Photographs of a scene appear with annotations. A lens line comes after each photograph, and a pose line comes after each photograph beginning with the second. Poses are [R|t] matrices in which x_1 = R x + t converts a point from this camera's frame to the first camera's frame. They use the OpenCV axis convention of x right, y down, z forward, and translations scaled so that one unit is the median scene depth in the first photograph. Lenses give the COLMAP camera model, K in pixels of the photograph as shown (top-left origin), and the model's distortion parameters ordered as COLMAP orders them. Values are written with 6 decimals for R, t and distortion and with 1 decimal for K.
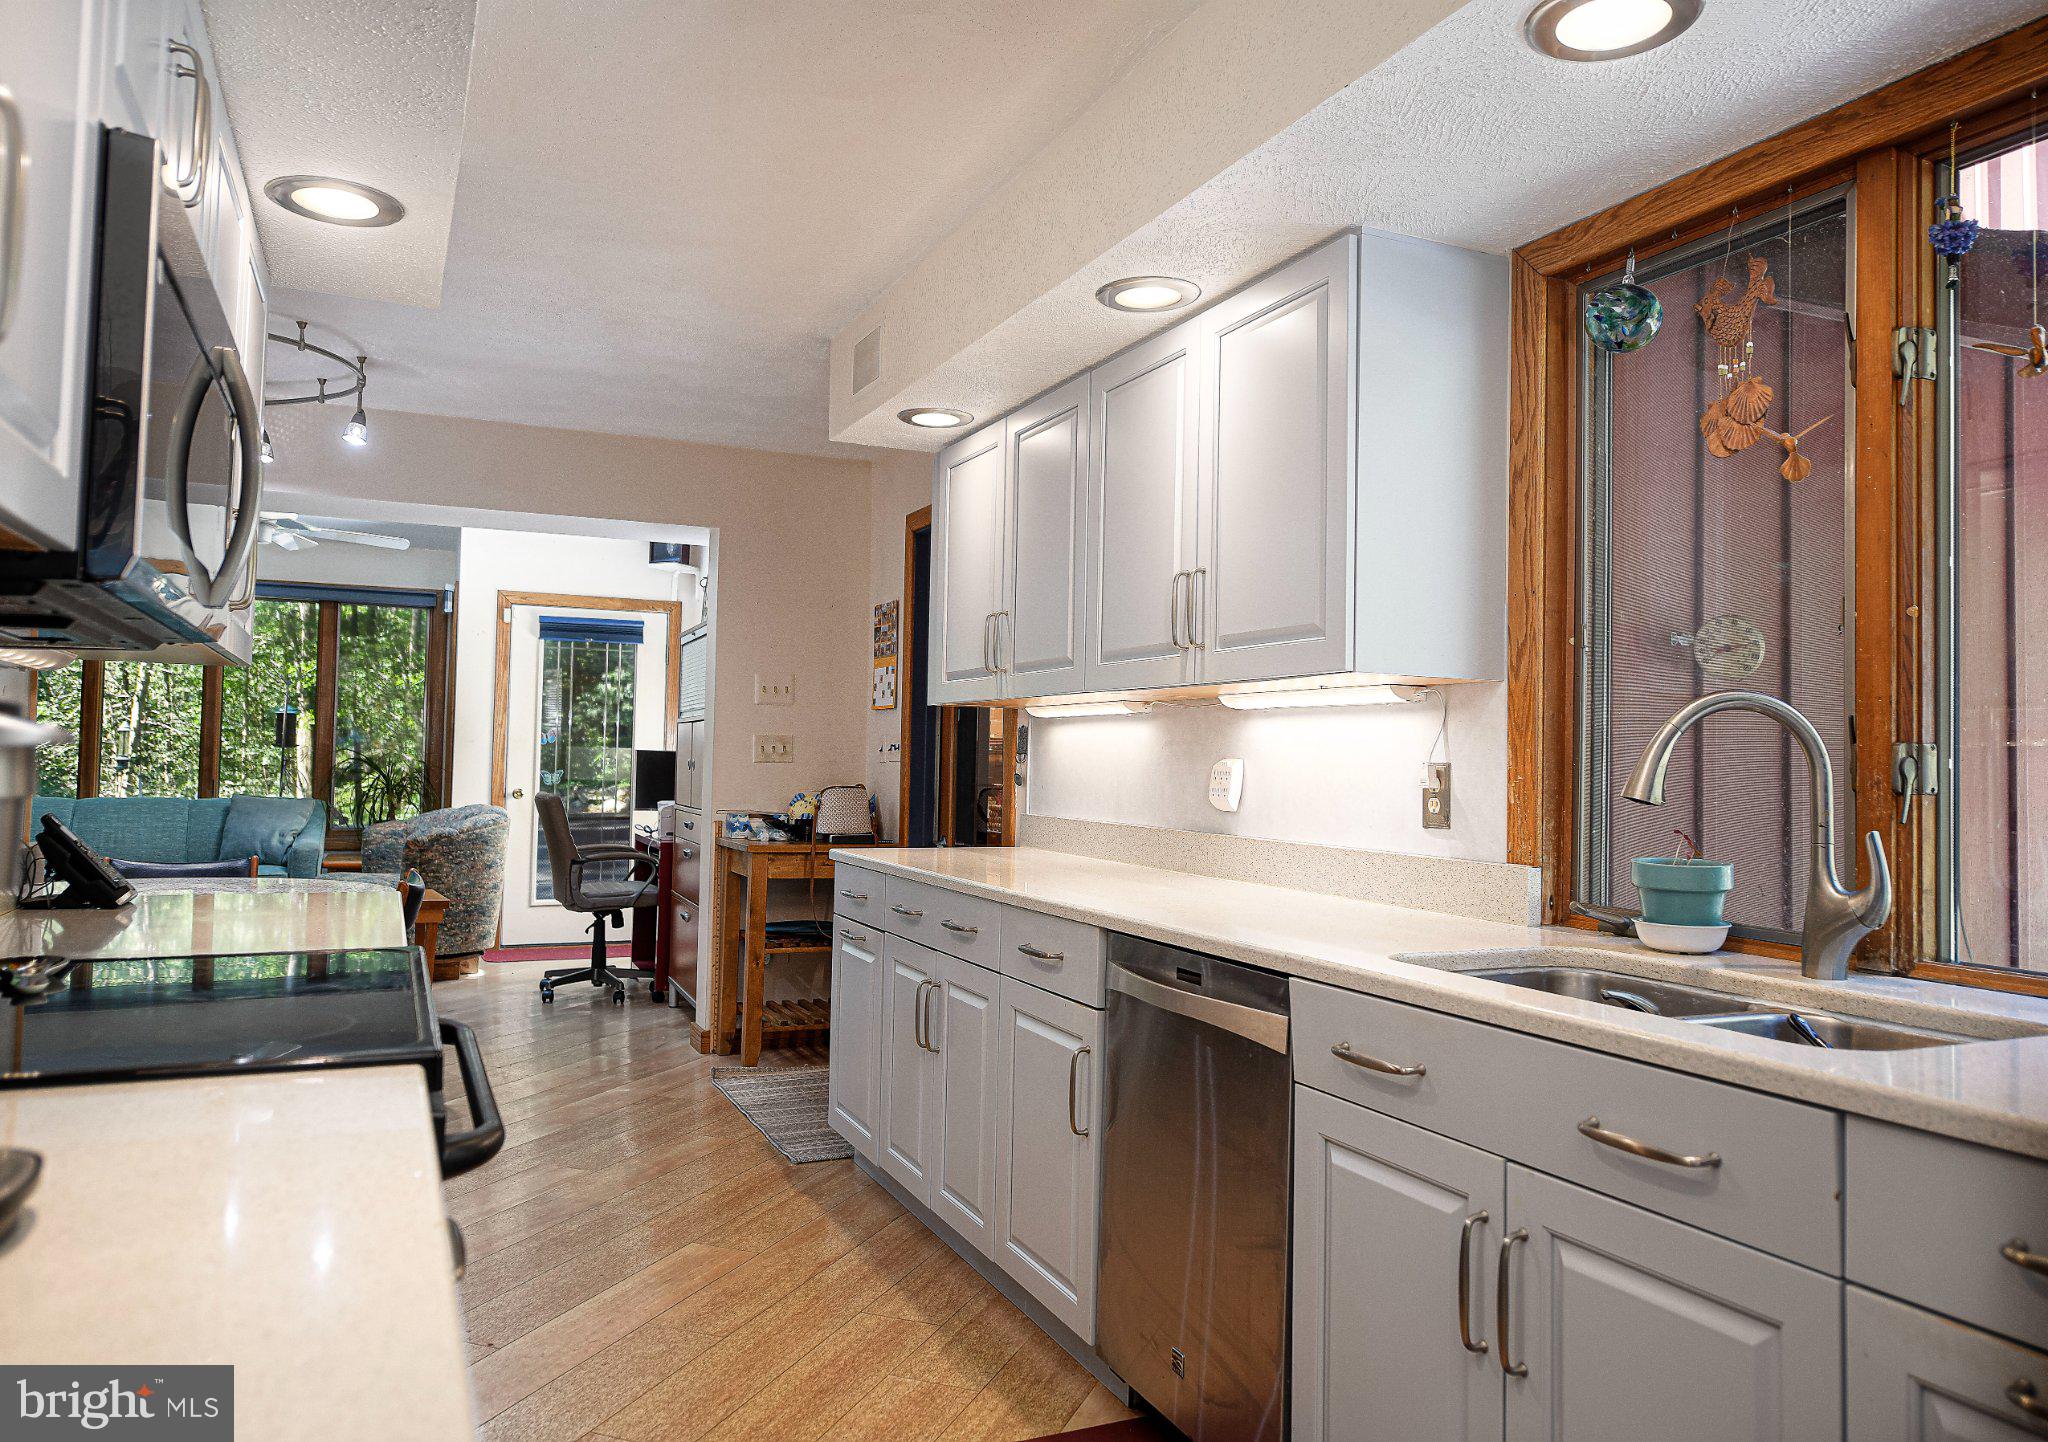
lens RADIAL K [[1452.9, 0, 1027.2], [0, 1452.9, 712.5], [0, 0, 1]] dist [0.008453, 0.000953]
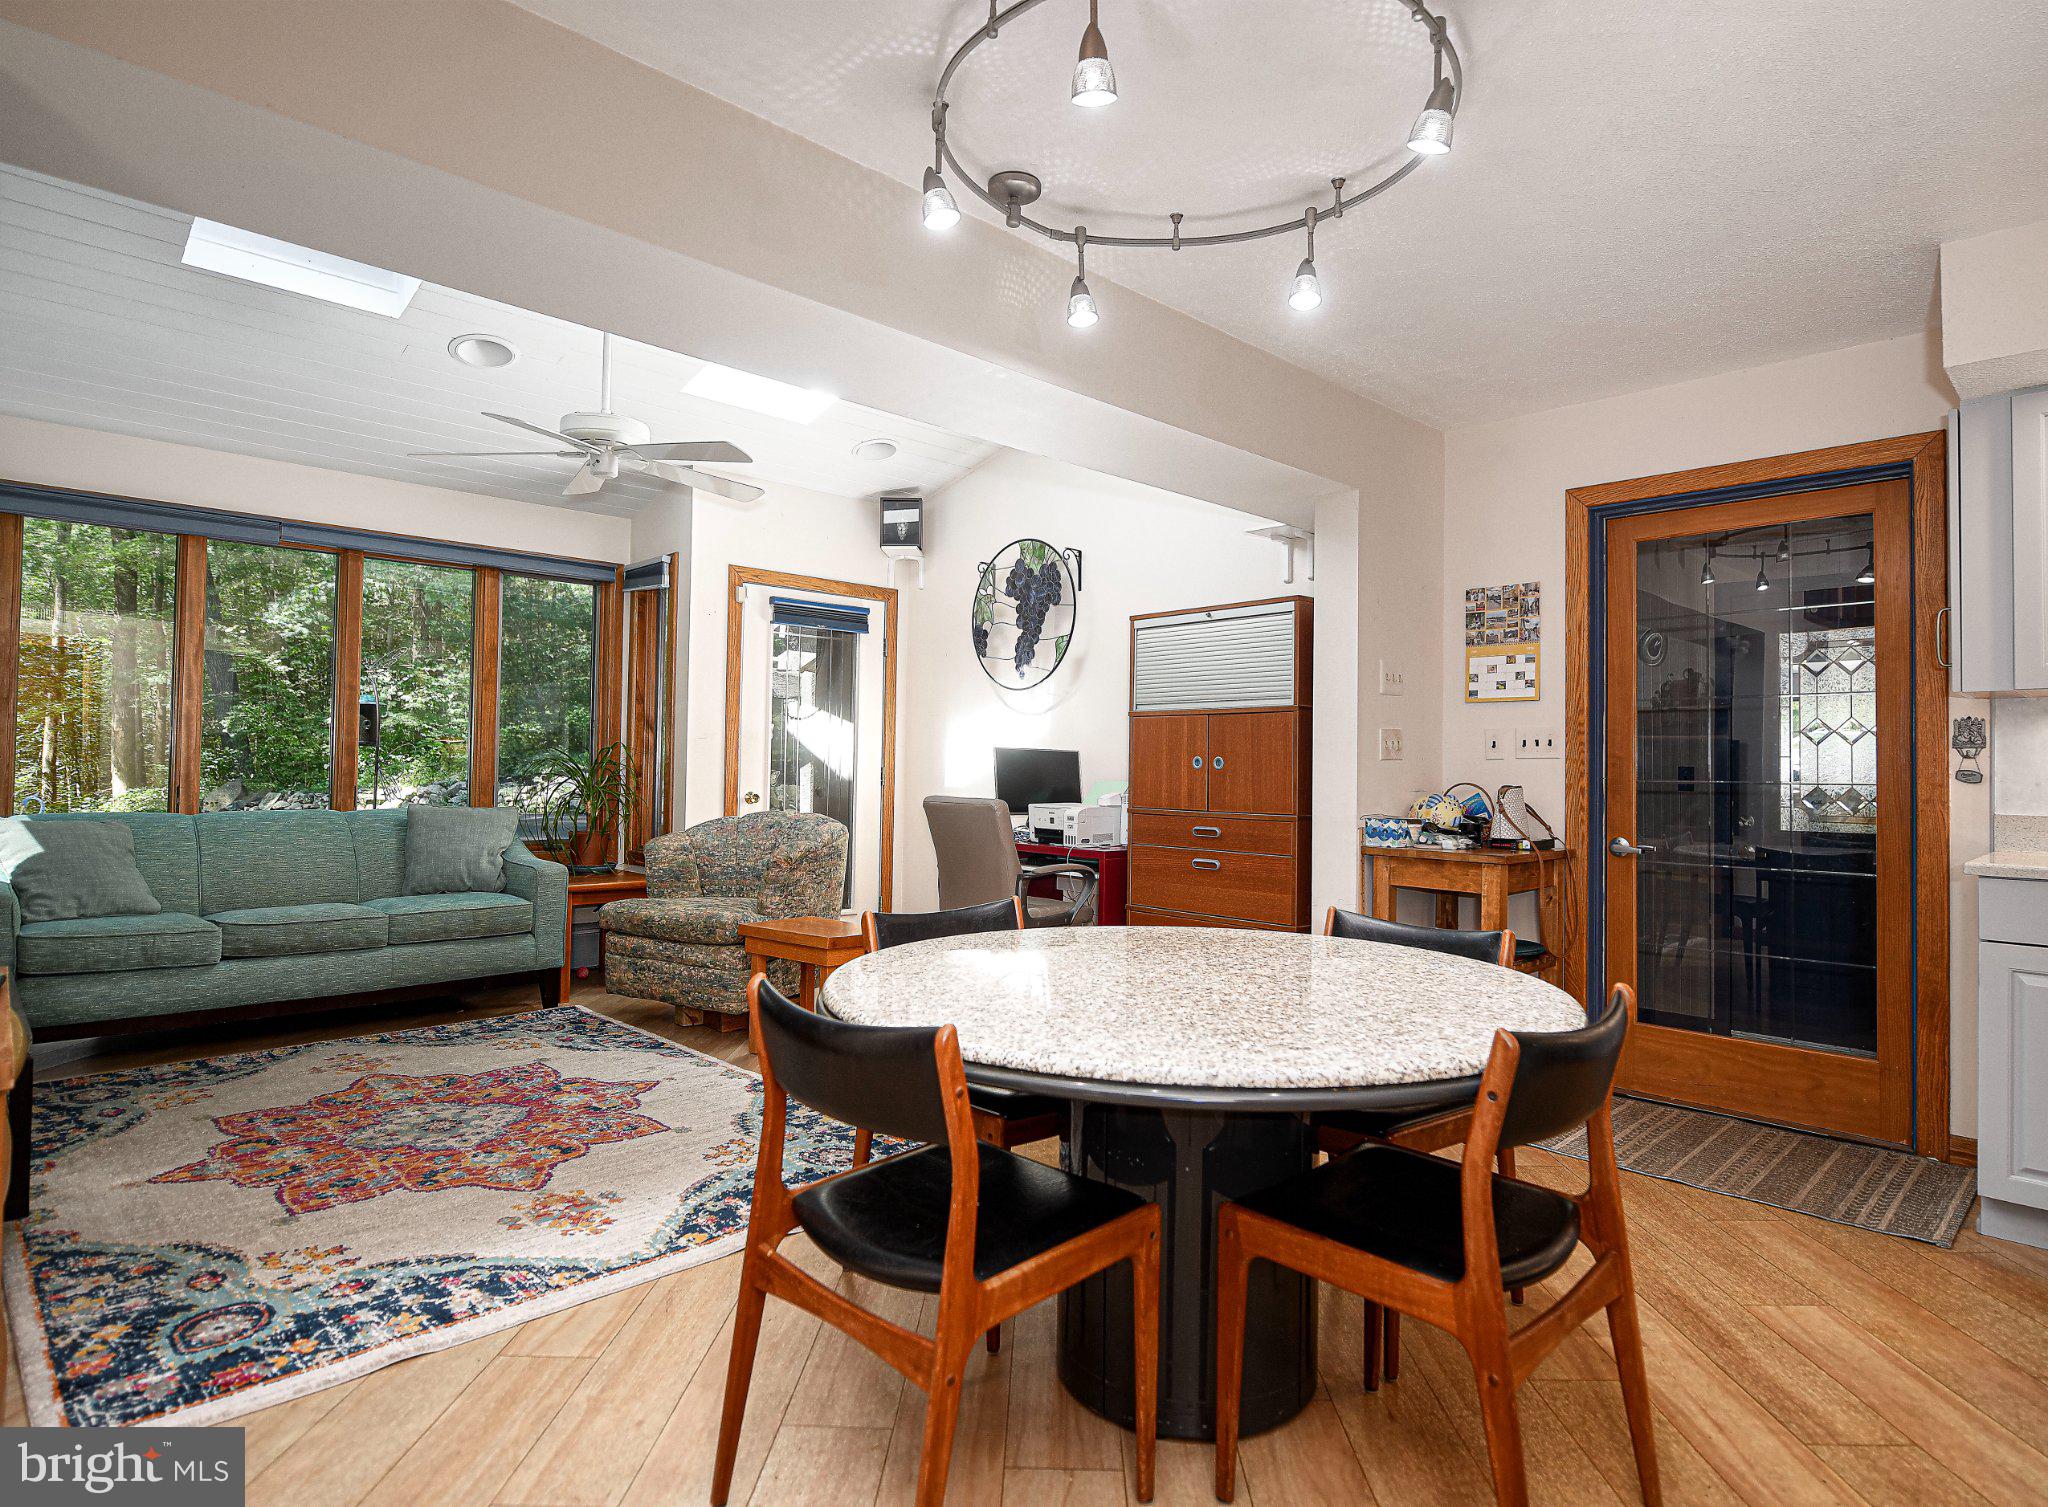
lens RADIAL K [[1141.6, 0, 1033.9], [0, 1141.6, 750.0], [0, 0, 1]] dist [-0.017768, -0.001367]
pose [[0.935503, -0.001529, 0.353316, -0.498431], [-0.007062, 0.999710, 0.023025, 0.010986], [-0.353249, -0.024035, 0.935220, 0.340272]]
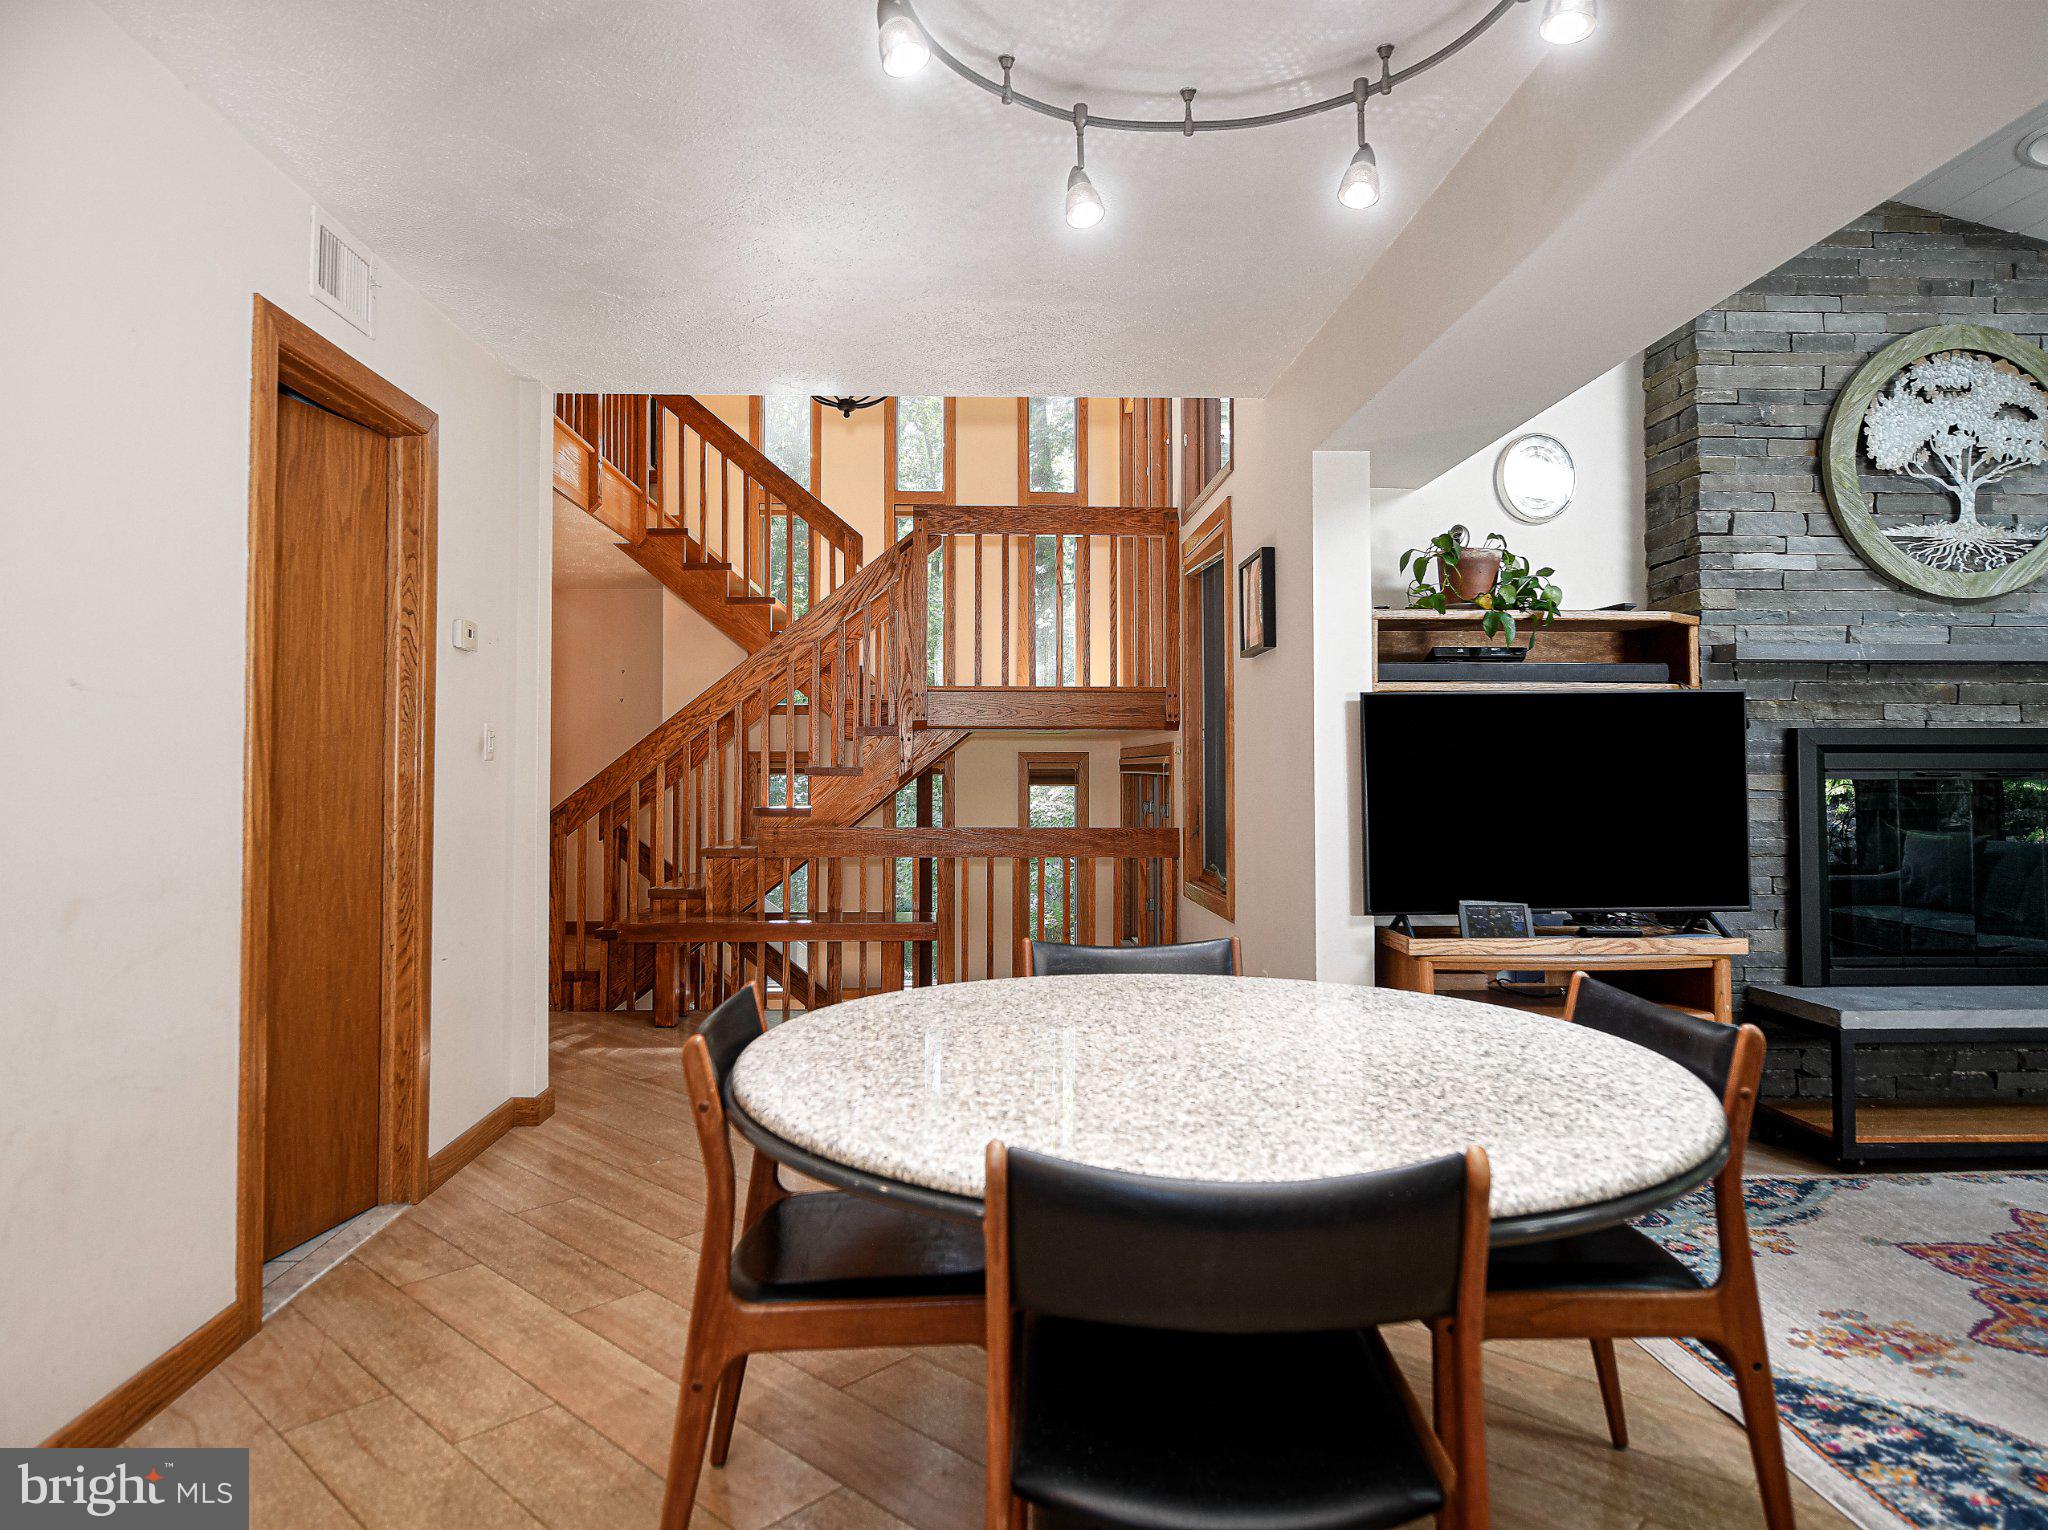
lens RADIAL K [[1248.5, 0, 995.9], [0, 1248.5, 733.8], [0, 0, 1]] dist [-0.010078, -0.002825]
pose [[-0.390530, -0.049476, -0.919260, -0.105789], [0.022504, 0.997743, -0.063261, 0.026619], [0.920315, -0.045392, -0.388536, 0.660759]]
